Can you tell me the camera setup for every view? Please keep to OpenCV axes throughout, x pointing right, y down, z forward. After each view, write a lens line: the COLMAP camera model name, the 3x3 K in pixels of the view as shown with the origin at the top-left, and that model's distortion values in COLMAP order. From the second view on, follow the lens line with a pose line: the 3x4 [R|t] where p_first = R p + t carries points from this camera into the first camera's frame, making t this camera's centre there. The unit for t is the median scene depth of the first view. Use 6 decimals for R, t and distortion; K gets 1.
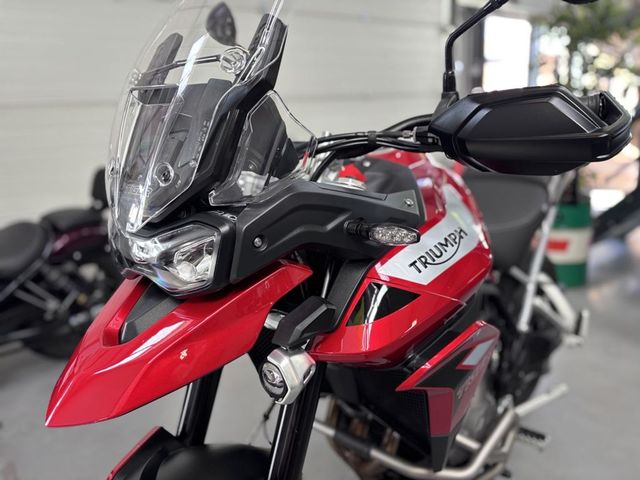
lens RADIAL K [[484.2, 0, 320.0], [0, 484.2, 240.0], [0, 0, 1]] dist [0.022701, -0.005452]
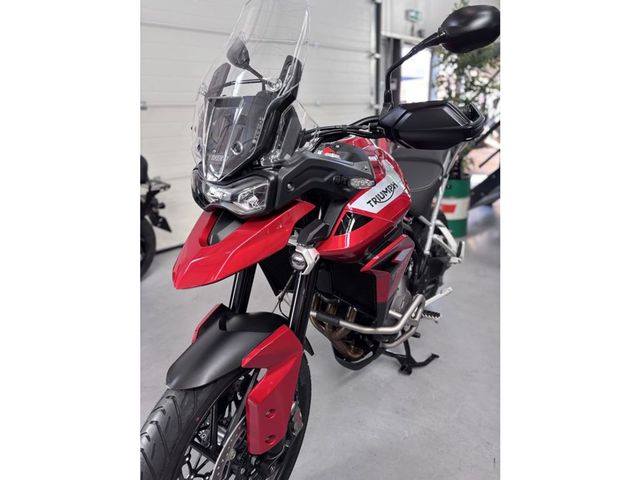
lens RADIAL K [[356.2, 0, 320.0], [0, 356.2, 240.0], [0, 0, 1]] dist [0.000872, -0.000672]
pose [[0.994089, -0.025054, 0.105641, -0.122370], [0.016512, 0.996579, 0.080980, 0.076356], [-0.107308, -0.078757, 0.991102, -0.271986]]
